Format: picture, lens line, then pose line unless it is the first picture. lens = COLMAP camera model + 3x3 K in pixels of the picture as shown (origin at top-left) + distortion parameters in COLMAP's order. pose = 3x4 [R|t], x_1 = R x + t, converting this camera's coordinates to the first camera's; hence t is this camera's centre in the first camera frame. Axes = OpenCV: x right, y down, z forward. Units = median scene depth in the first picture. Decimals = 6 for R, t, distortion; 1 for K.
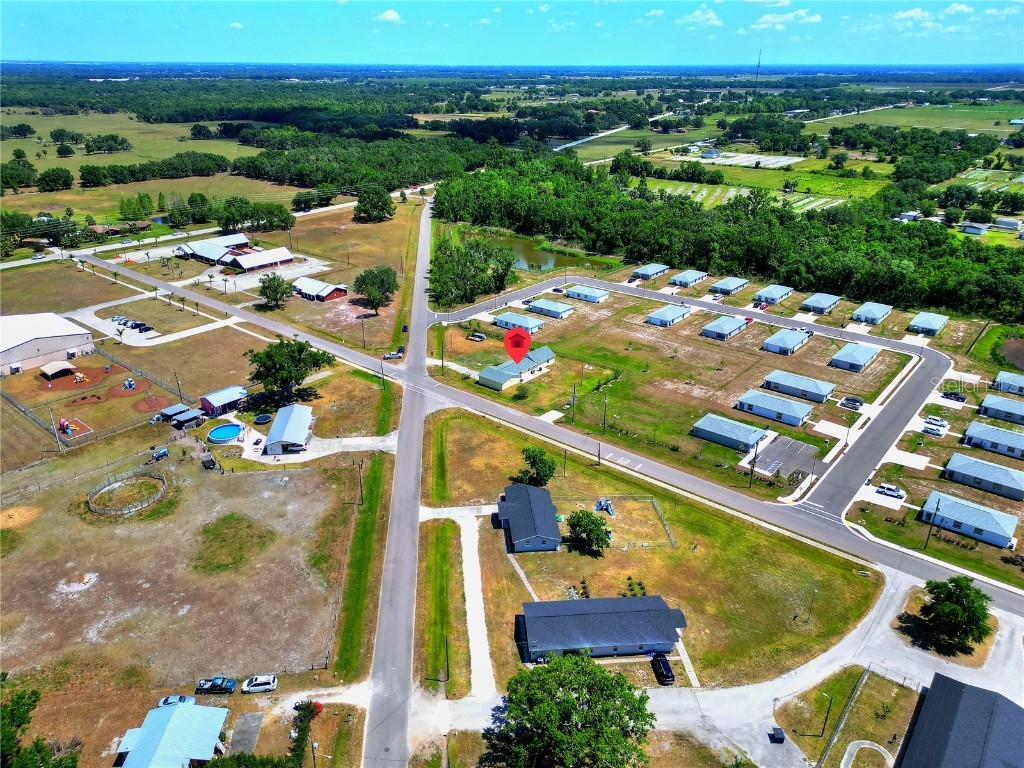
lens RADIAL K [[717.3, 0, 510.0], [0, 717.3, 378.3], [0, 0, 1]] dist [0.096305, -0.114510]
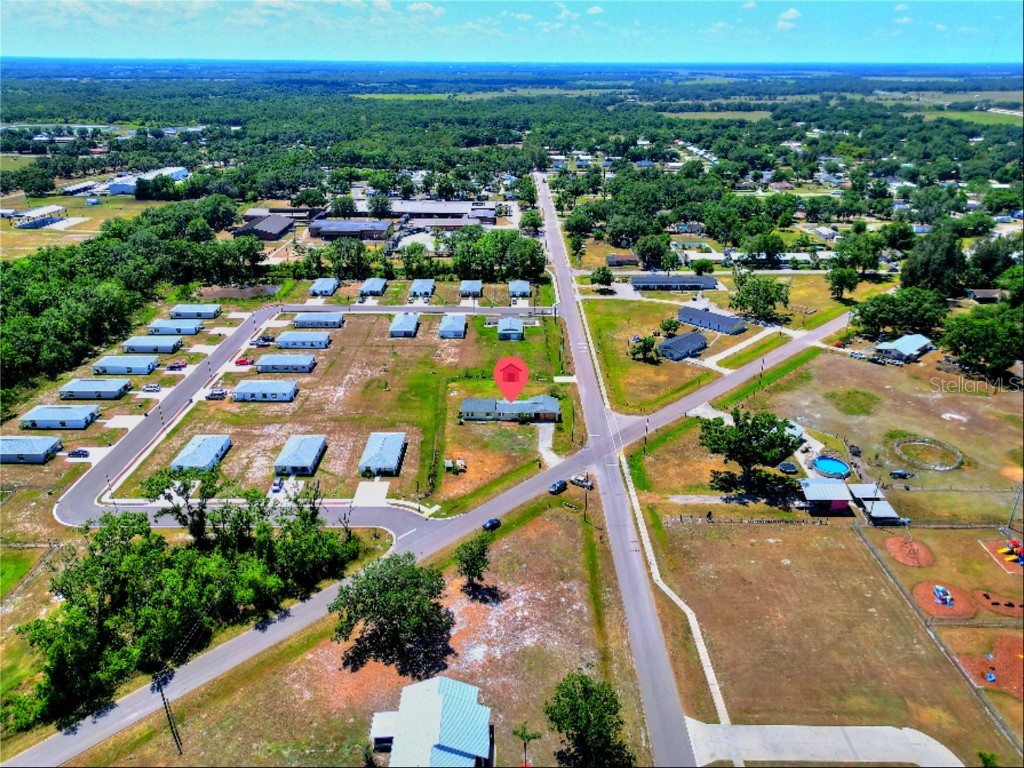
lens RADIAL K [[717.3, 0, 510.0], [0, 717.3, 378.3], [0, 0, 1]] dist [0.096305, -0.114510]
pose [[-0.636243, -0.315235, 0.704146, -0.691206], [0.303252, 0.737055, 0.603977, -0.664657], [-0.709389, 0.597810, -0.373350, 1.439794]]
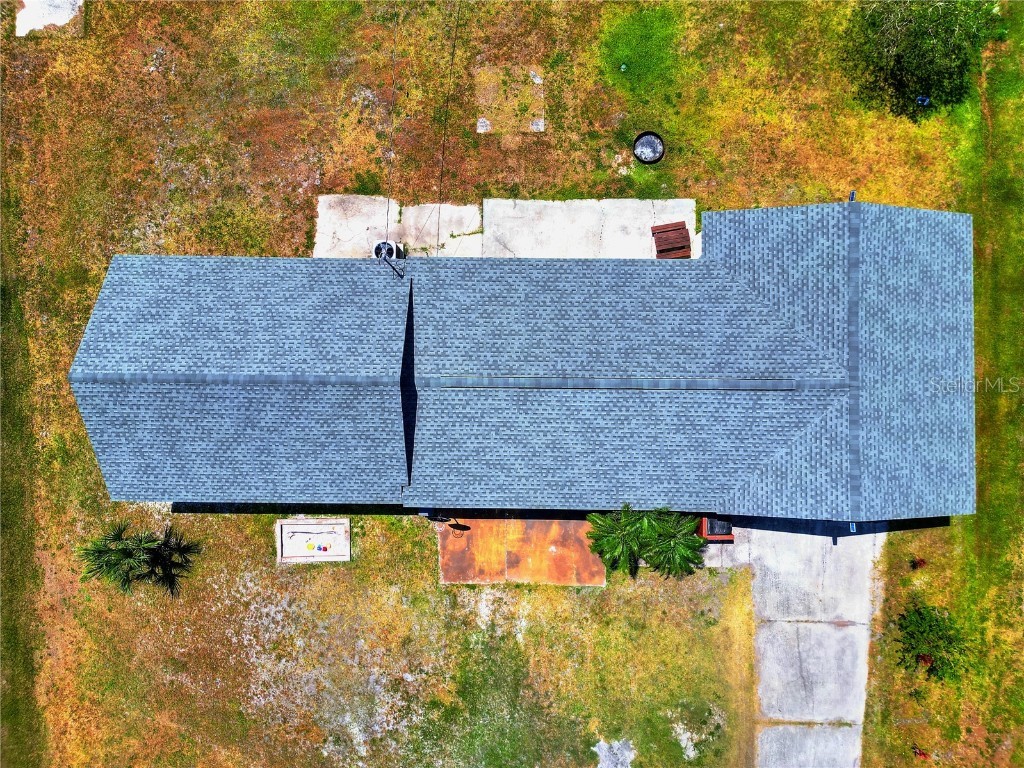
lens RADIAL K [[713.4, 0, 508.3], [0, 713.4, 386.0], [0, 0, 1]] dist [0.069279, -0.057389]
pose [[-0.645001, -0.764181, -0.000787, 0.015519], [0.311375, -0.263754, 0.912951, -0.127541], [-0.697867, 0.588610, 0.408068, 1.039641]]
